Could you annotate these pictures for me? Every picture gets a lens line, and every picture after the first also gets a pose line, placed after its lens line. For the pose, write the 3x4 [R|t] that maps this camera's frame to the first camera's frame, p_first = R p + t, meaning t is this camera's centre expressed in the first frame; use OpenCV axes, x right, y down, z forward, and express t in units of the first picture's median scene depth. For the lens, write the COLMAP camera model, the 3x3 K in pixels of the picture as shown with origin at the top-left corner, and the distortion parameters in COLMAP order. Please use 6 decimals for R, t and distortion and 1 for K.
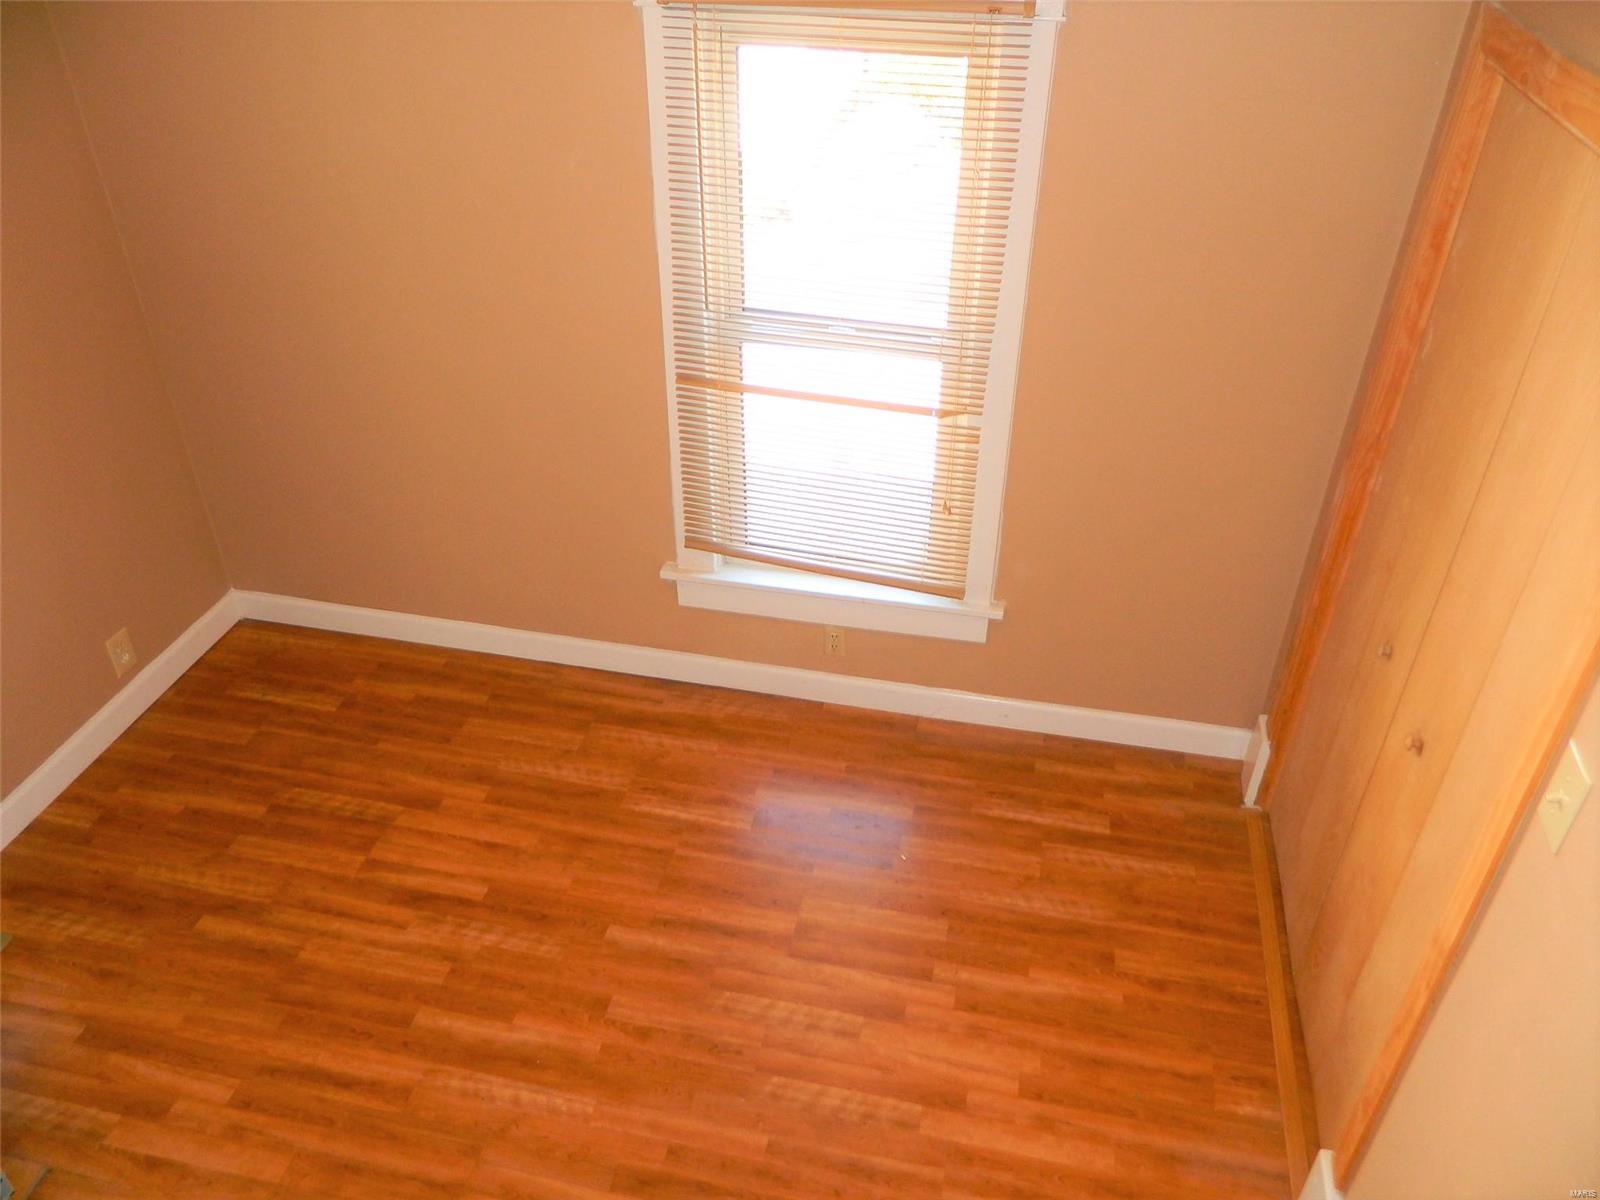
lens RADIAL K [[1193.8, 0, 800.9], [0, 1193.8, 597.1], [0, 0, 1]] dist [0.013155, -0.007053]
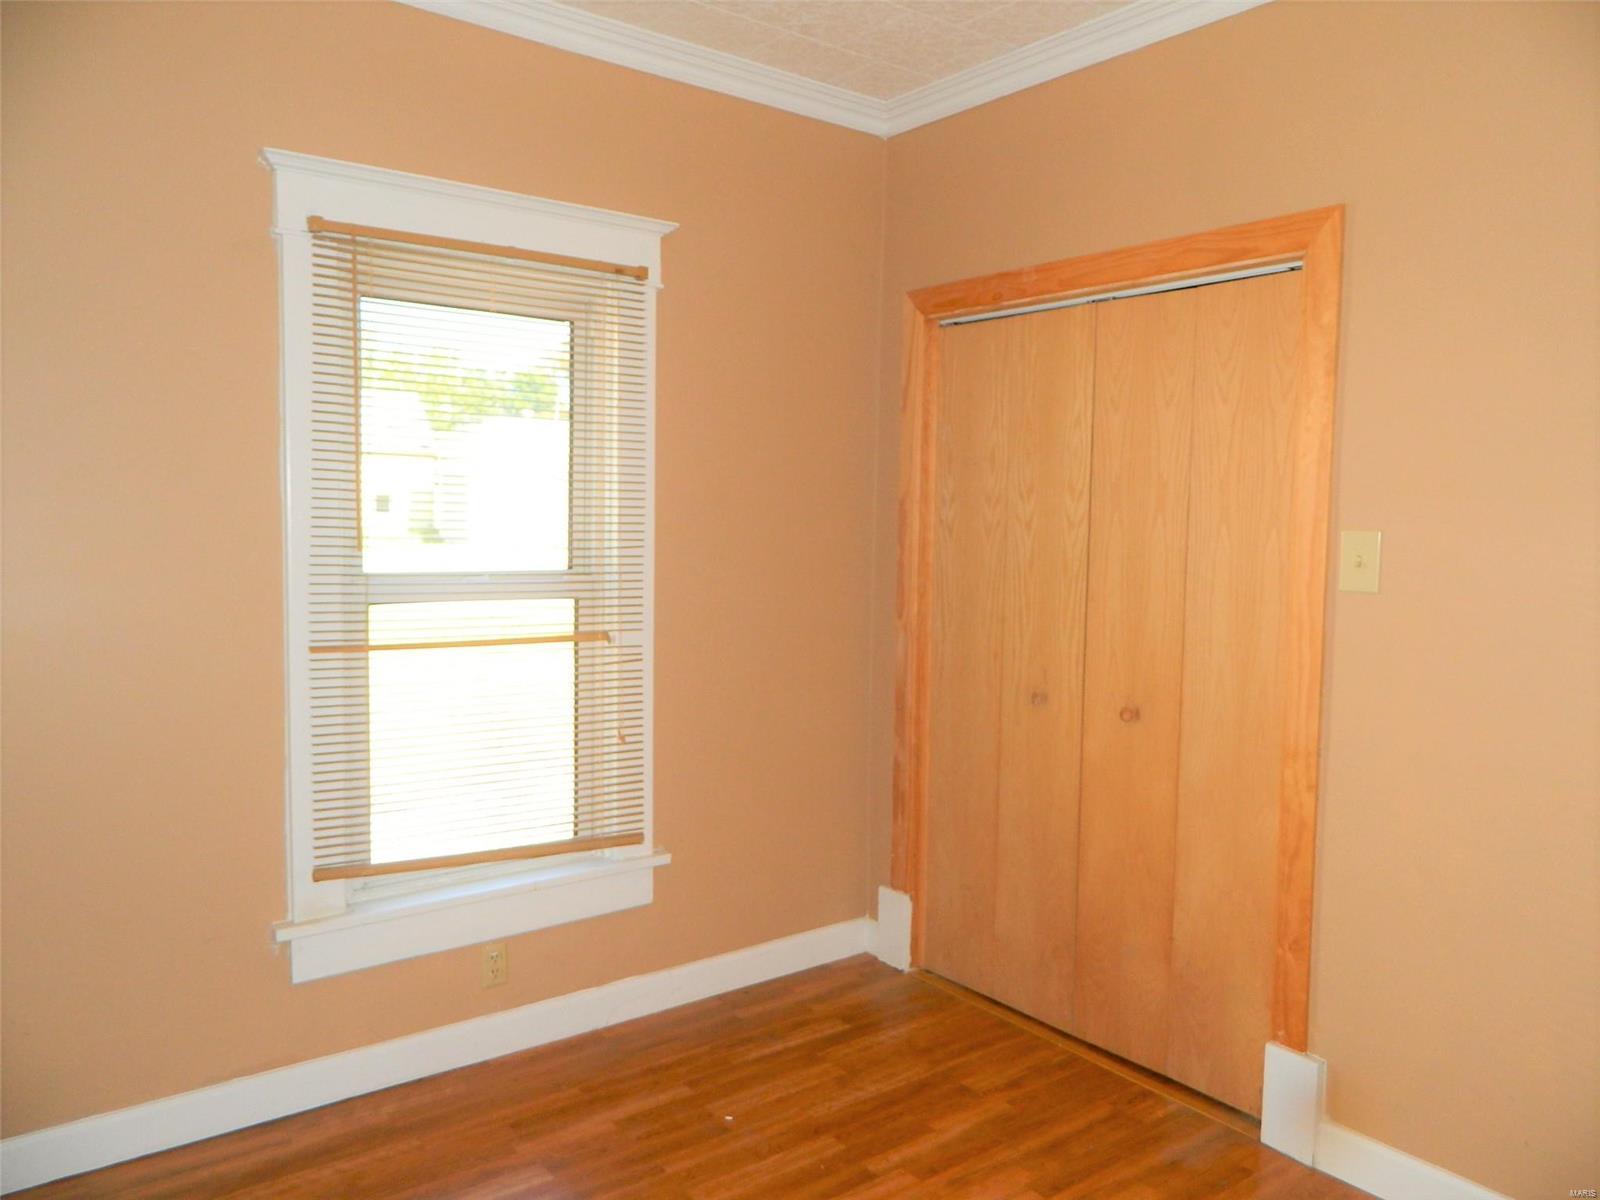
lens RADIAL K [[1193.8, 0, 801.2], [0, 1193.8, 601.9], [0, 0, 1]] dist [0.013155, -0.007053]
pose [[0.641855, -0.050931, 0.765133, -0.541756], [0.427636, 0.852004, -0.302021, 0.195005], [-0.636514, 0.521052, 0.568643, 0.310888]]
